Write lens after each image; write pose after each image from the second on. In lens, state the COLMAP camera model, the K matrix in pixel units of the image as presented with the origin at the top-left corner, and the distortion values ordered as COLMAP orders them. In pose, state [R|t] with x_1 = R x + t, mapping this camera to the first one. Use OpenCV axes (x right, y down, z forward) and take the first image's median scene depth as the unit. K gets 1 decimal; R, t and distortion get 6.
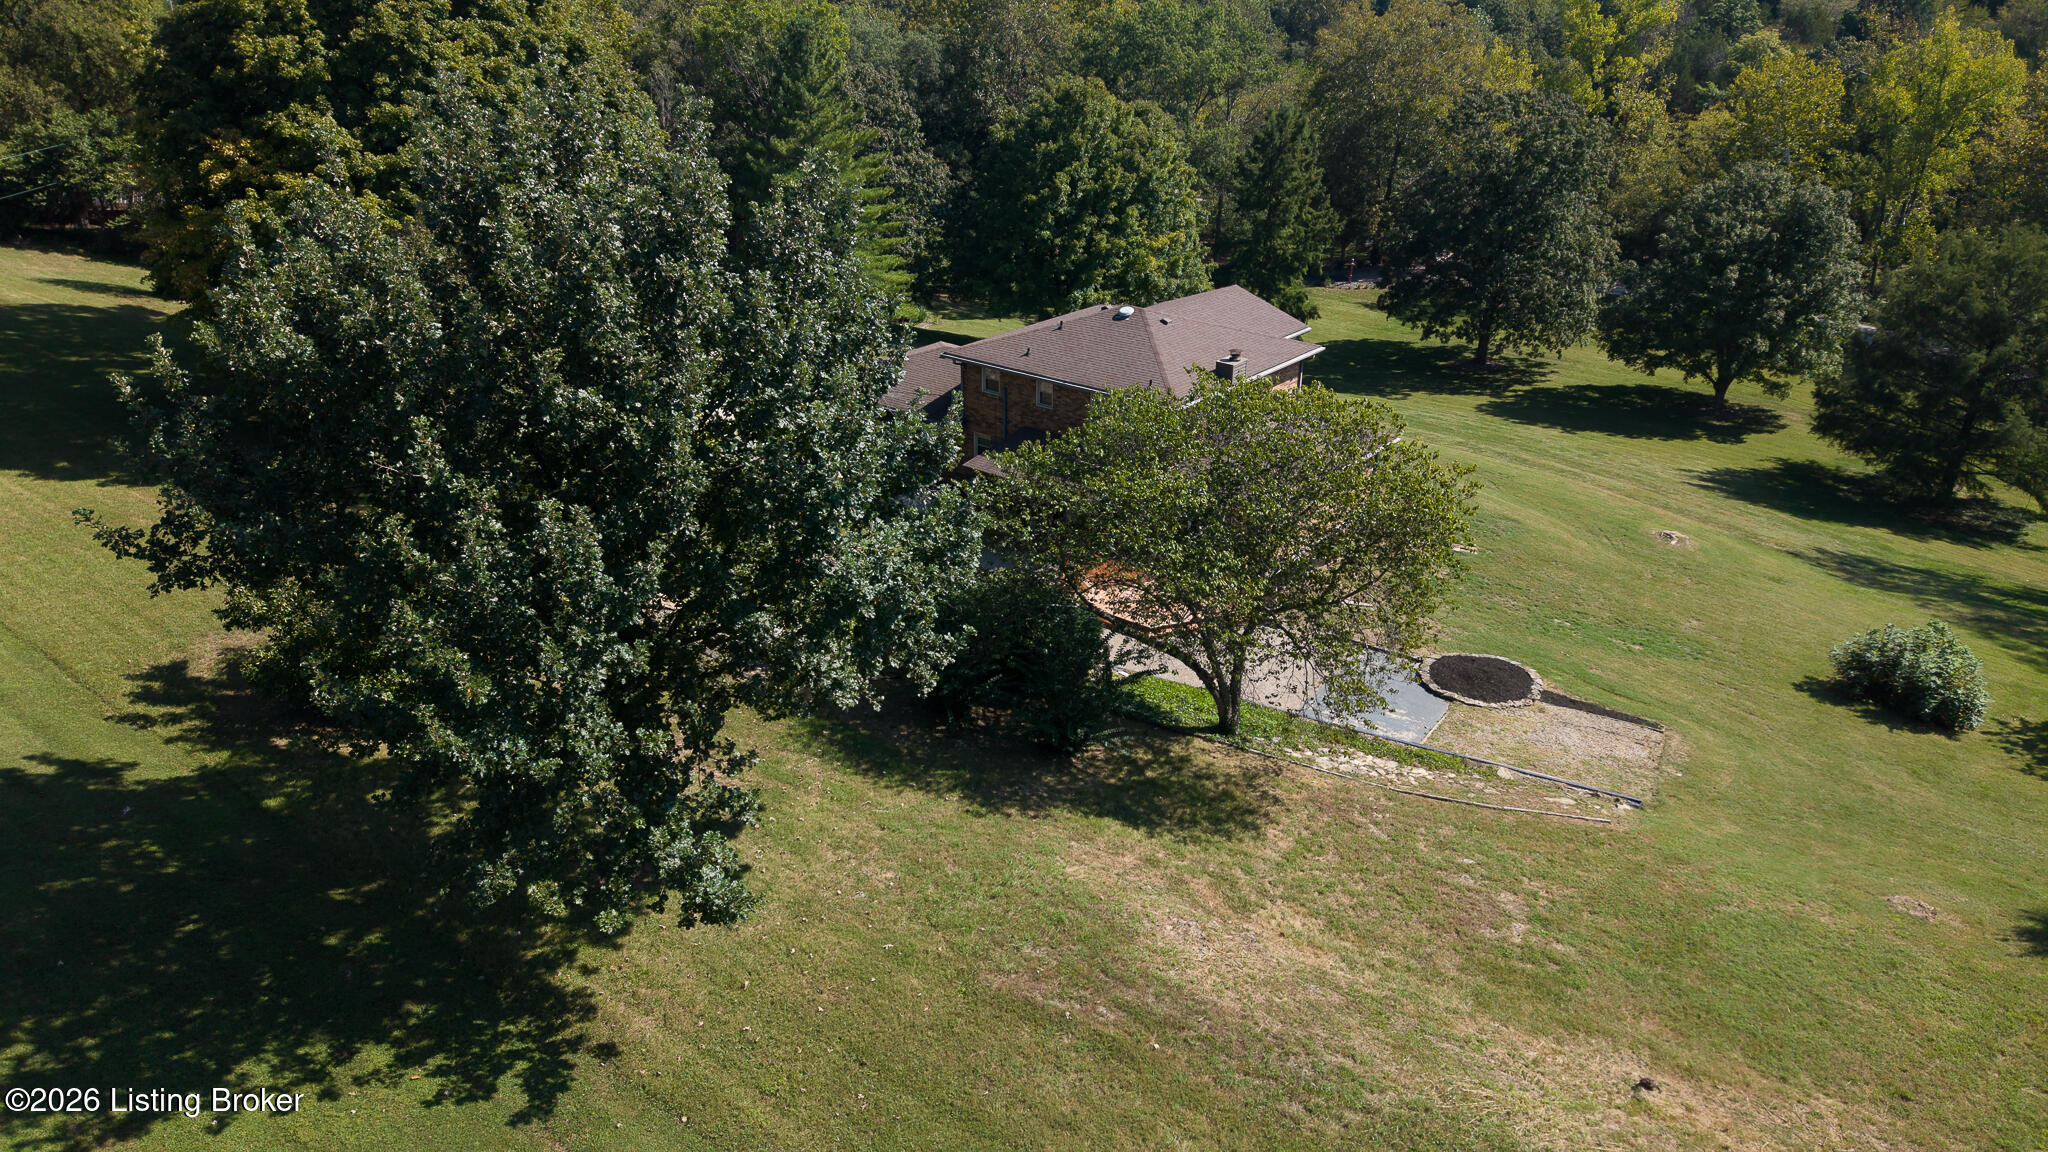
lens RADIAL K [[1350.8, 0, 1024.0], [0, 1350.8, 576.0], [0, 0, 1]] dist [0.037943, -0.039134]
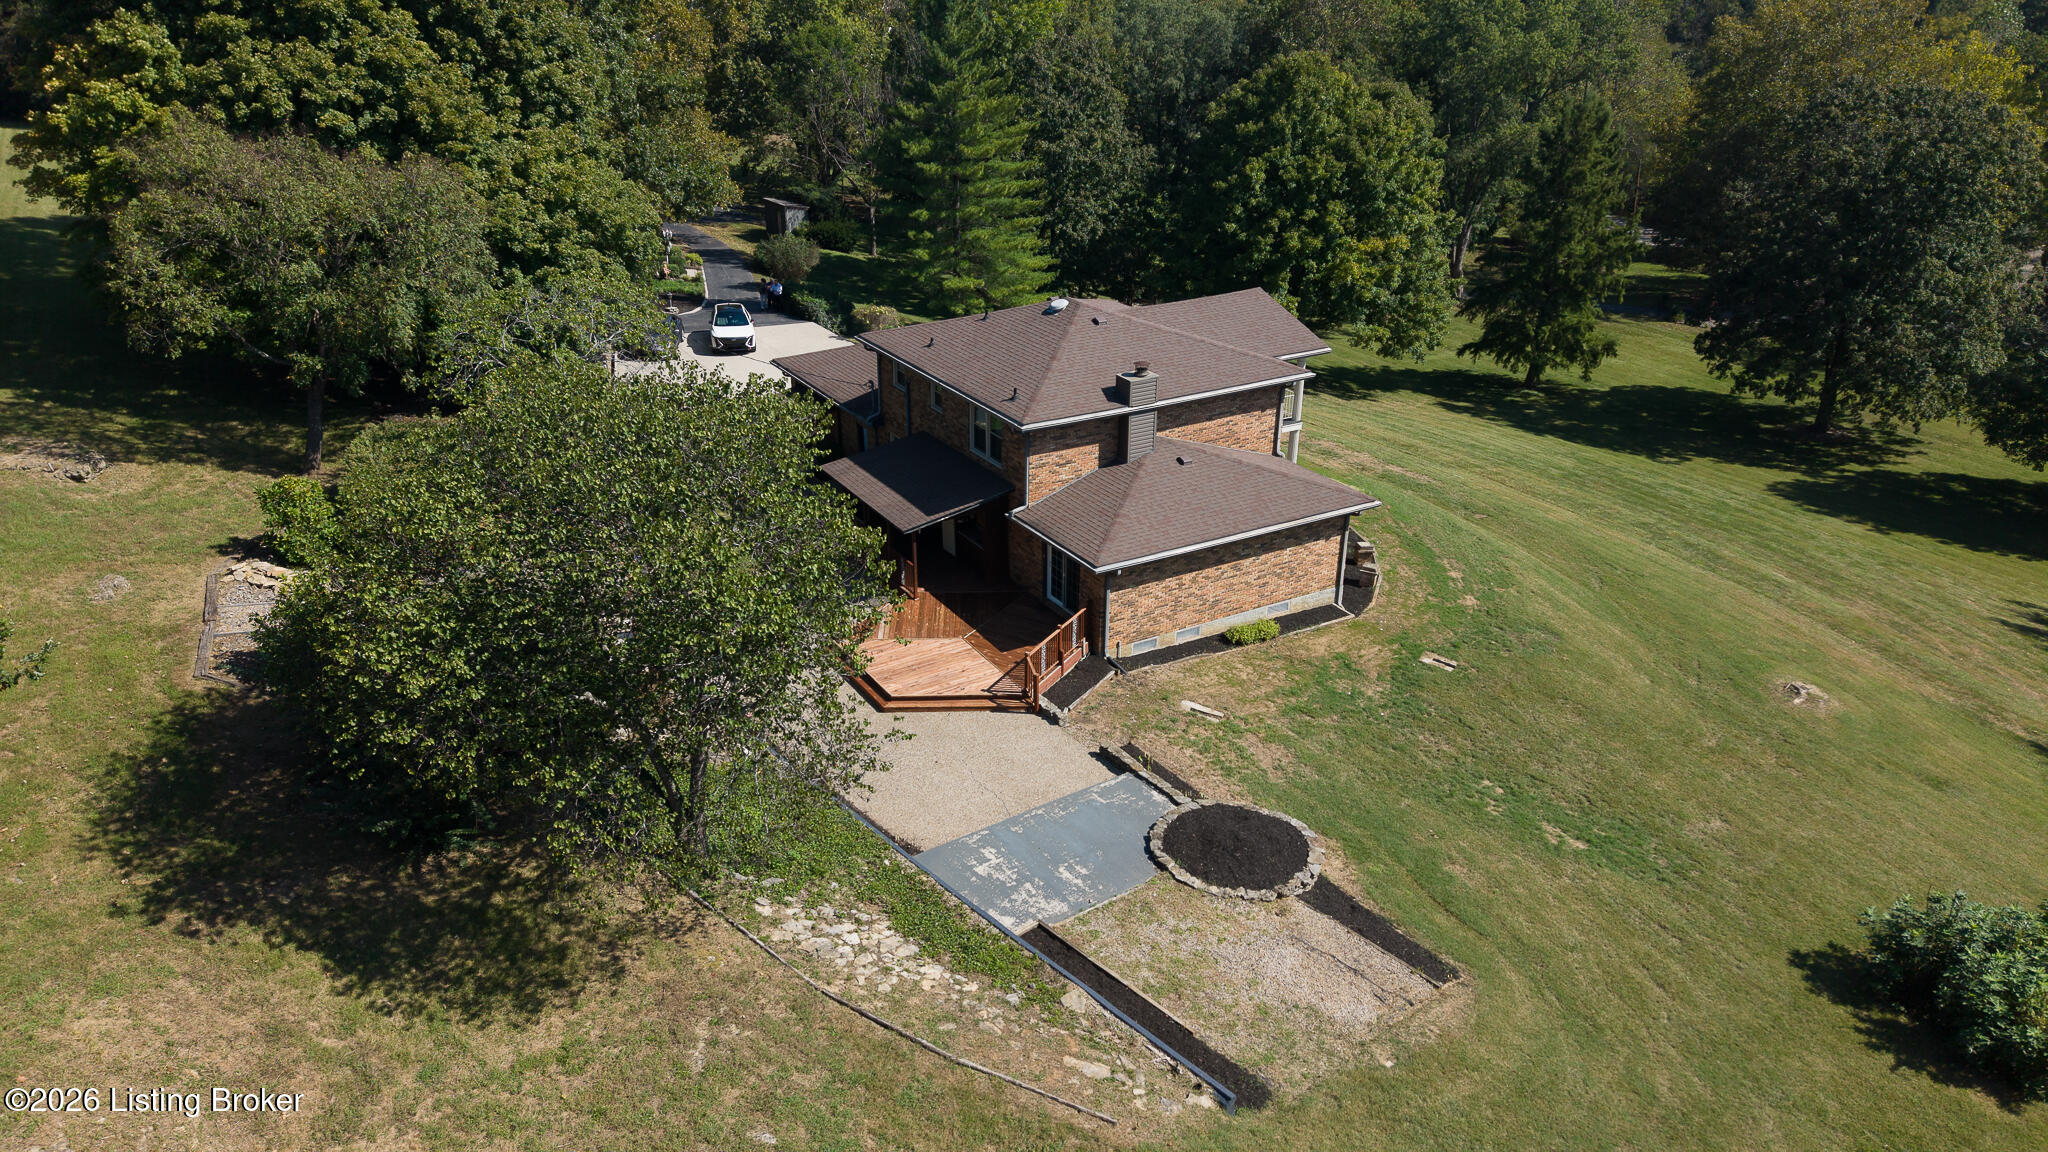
lens RADIAL K [[1350.8, 0, 1024.0], [0, 1350.8, 576.0], [0, 0, 1]] dist [0.037943, -0.039134]
pose [[0.939848, 0.143461, -0.310009, 0.194113], [-0.144379, 0.989318, 0.020108, -0.027937], [0.309582, 0.025861, 0.950521, 0.131713]]
